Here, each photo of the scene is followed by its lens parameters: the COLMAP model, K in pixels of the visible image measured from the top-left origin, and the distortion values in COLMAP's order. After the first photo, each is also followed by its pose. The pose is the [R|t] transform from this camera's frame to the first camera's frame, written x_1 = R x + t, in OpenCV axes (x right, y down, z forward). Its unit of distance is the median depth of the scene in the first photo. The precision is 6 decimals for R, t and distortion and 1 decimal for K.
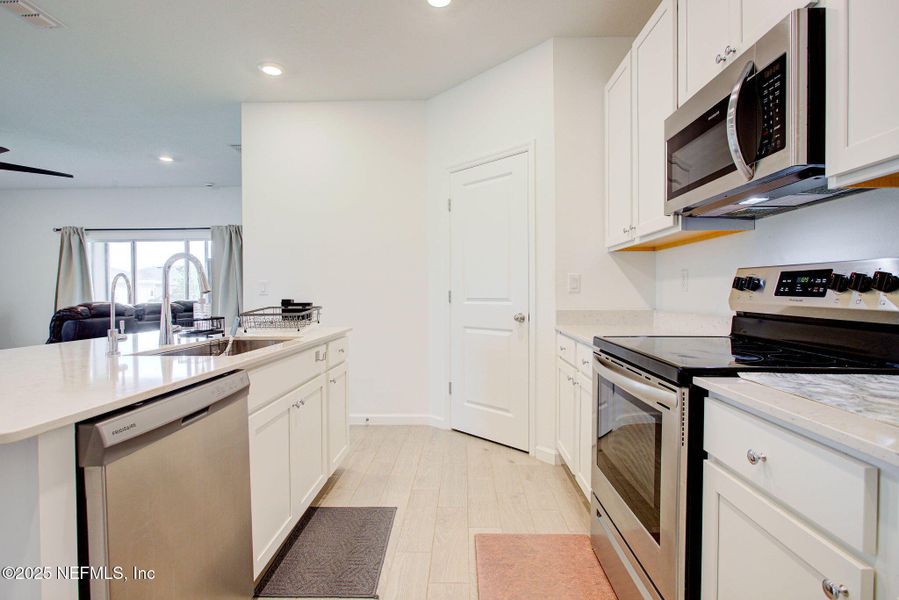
lens RADIAL K [[453.4, 0, 445.1], [0, 453.4, 299.3], [0, 0, 1]] dist [-0.031945, 0.030228]
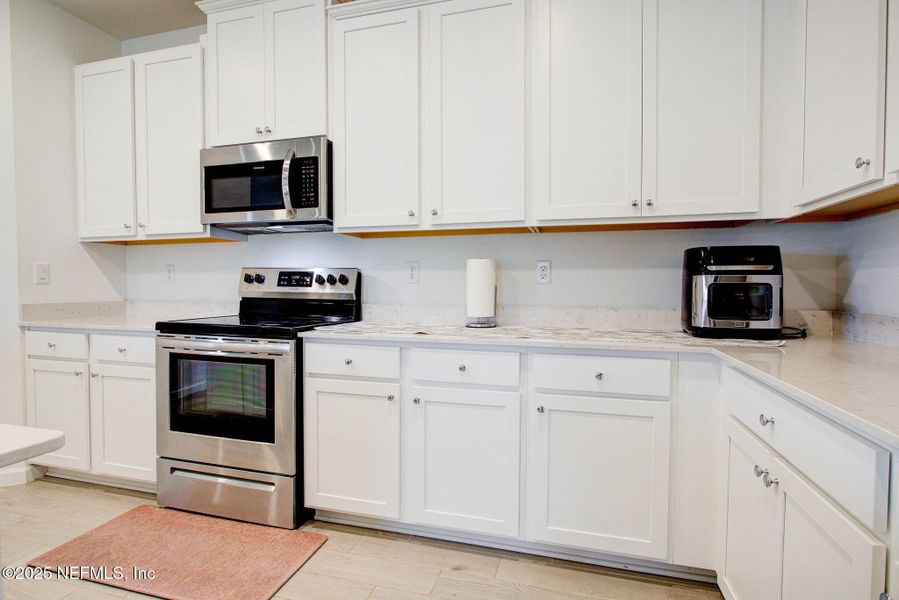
lens RADIAL K [[462.2, 0, 446.2], [0, 462.2, 299.4], [0, 0, 1]] dist [-0.014171, 0.002324]
pose [[0.234995, -0.020875, 0.971772, -0.653266], [0.010432, 0.999766, 0.018954, 0.011918], [-0.971941, 0.005683, 0.235158, 0.017632]]
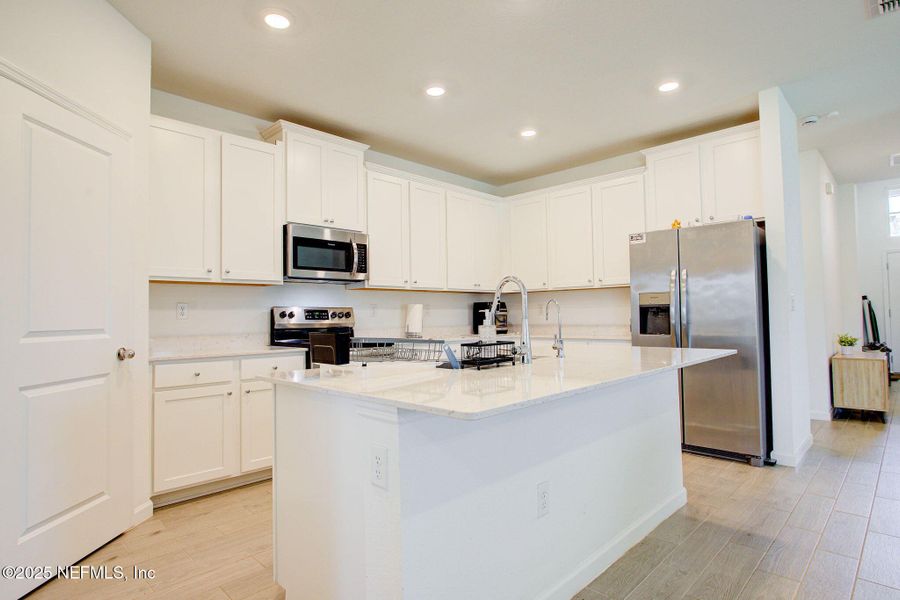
lens RADIAL K [[473.9, 0, 447.2], [0, 473.9, 299.6], [0, 0, 1]] dist [-0.014671, 0.001299]
pose [[-0.740818, 0.040884, 0.670461, -1.308389], [0.029860, 0.999164, -0.027935, -0.020051], [-0.671042, -0.000675, -0.741419, 2.069899]]
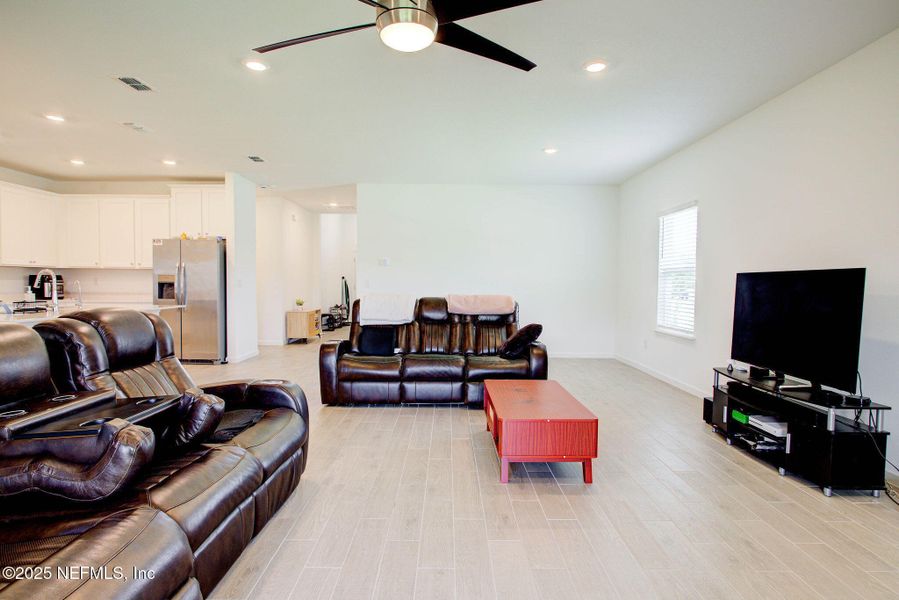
lens RADIAL K [[462.2, 0, 446.2], [0, 462.2, 299.4], [0, 0, 1]] dist [-0.014171, 0.002324]
pose [[-0.999256, -0.000584, -0.038557, -2.635081], [-0.002560, 0.998684, 0.051218, -0.081649], [0.038476, 0.051279, -0.997943, 3.559869]]
